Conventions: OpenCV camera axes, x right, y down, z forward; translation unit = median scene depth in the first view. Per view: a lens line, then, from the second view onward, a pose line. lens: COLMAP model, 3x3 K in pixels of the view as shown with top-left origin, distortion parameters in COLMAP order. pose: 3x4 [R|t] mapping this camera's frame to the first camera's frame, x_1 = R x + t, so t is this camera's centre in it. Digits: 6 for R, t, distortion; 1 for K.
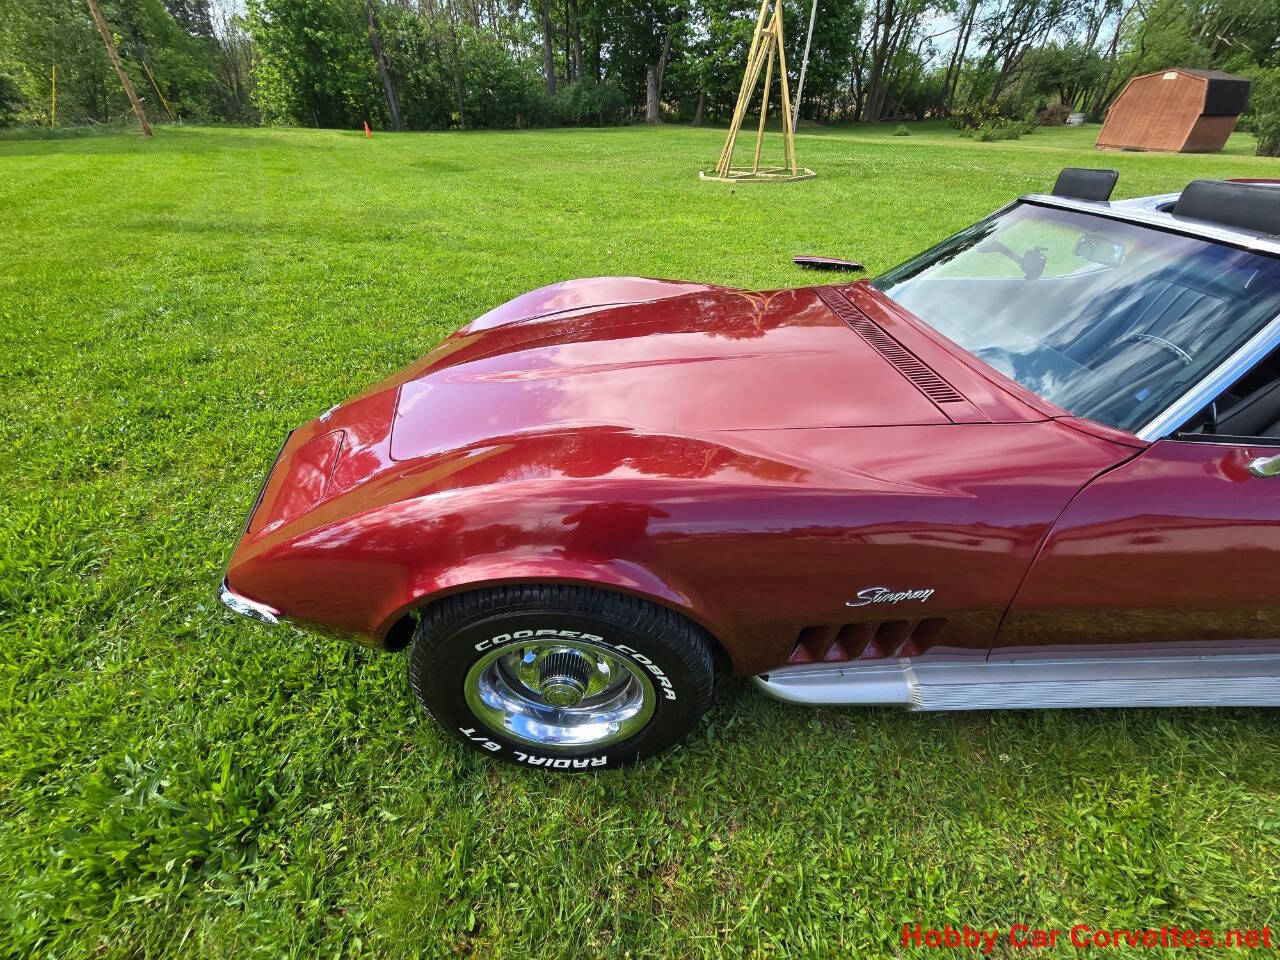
lens RADIAL K [[524.4, 0, 640.0], [0, 524.4, 480.0], [0, 0, 1]] dist [0.001252, -0.000564]
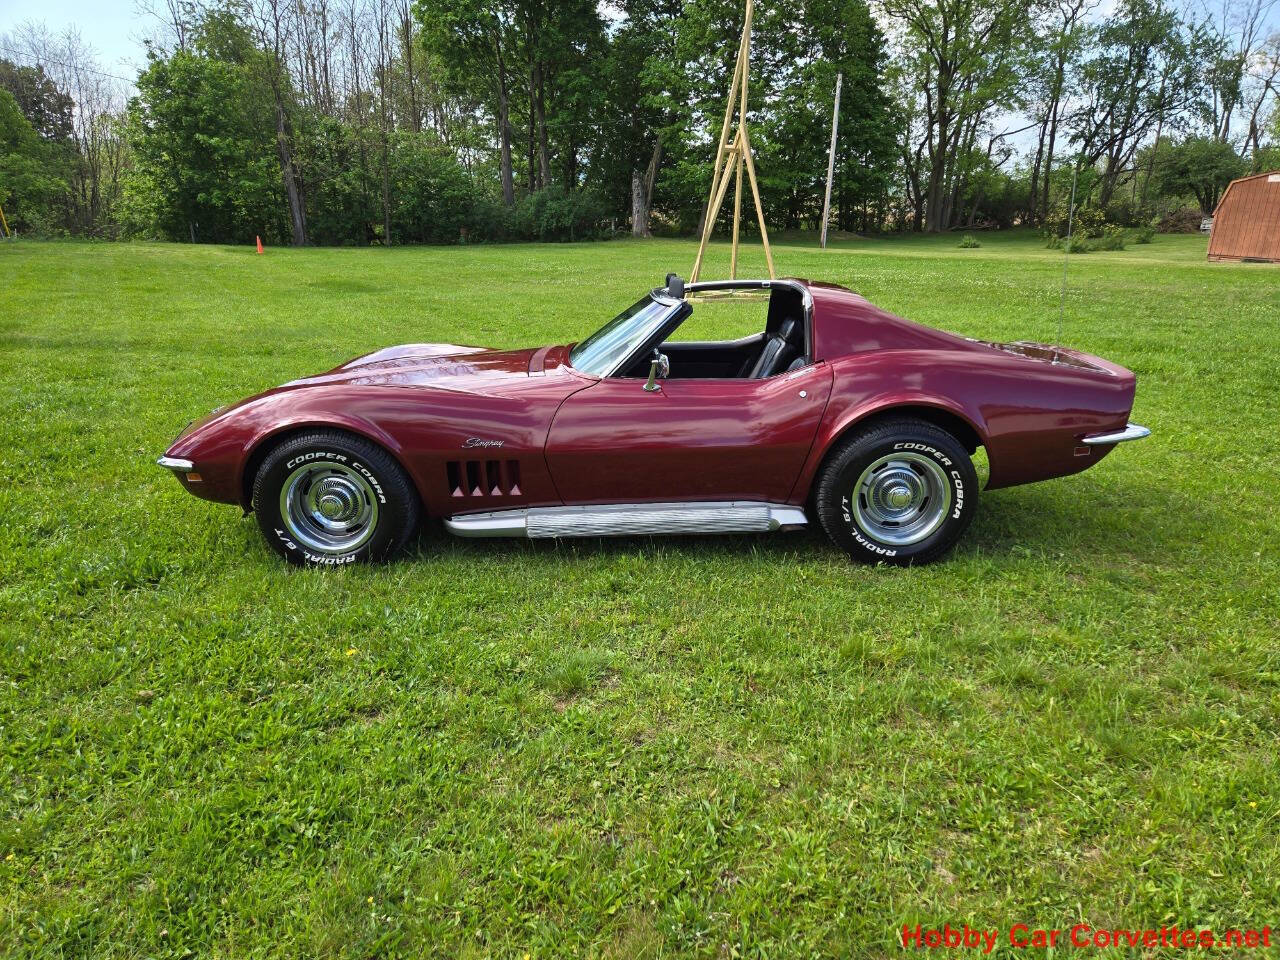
lens RADIAL K [[855.1, 0, 638.6], [0, 855.1, 484.8], [0, 0, 1]] dist [0.066122, -0.052880]
pose [[0.999946, -0.003927, -0.009622, 0.035859], [0.000752, 0.950780, -0.309865, 0.046157], [0.010365, 0.309841, 0.950732, -0.071772]]
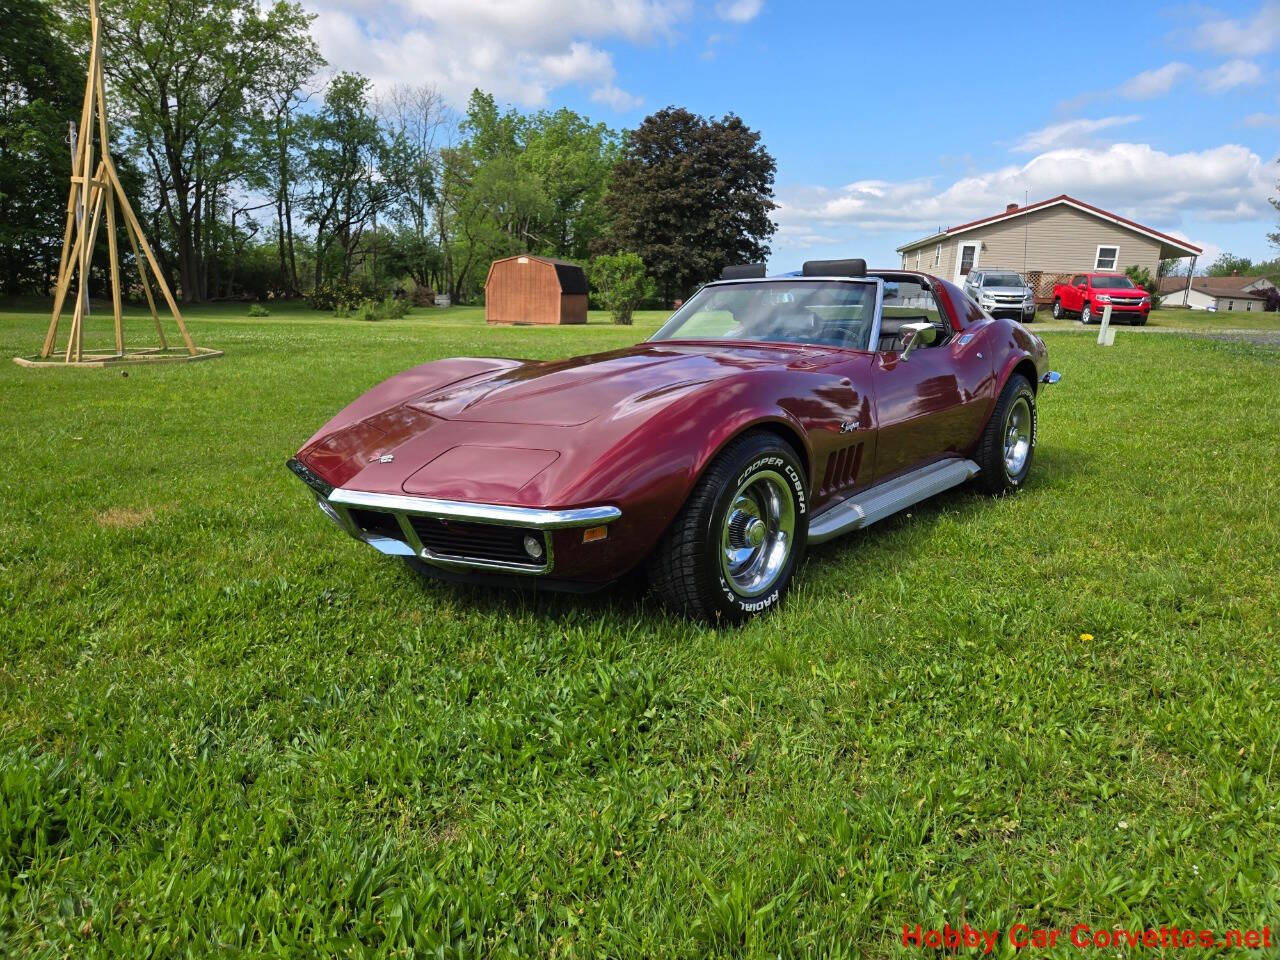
lens RADIAL K [[858.8, 0, 640.0], [0, 858.8, 480.0], [0, 0, 1]] dist [0.056252, -0.044680]
pose [[0.662077, -0.151644, 0.733934, -0.073476], [0.427790, 0.880564, -0.203966, 0.021973], [-0.615346, 0.449010, 0.647873, -0.014782]]
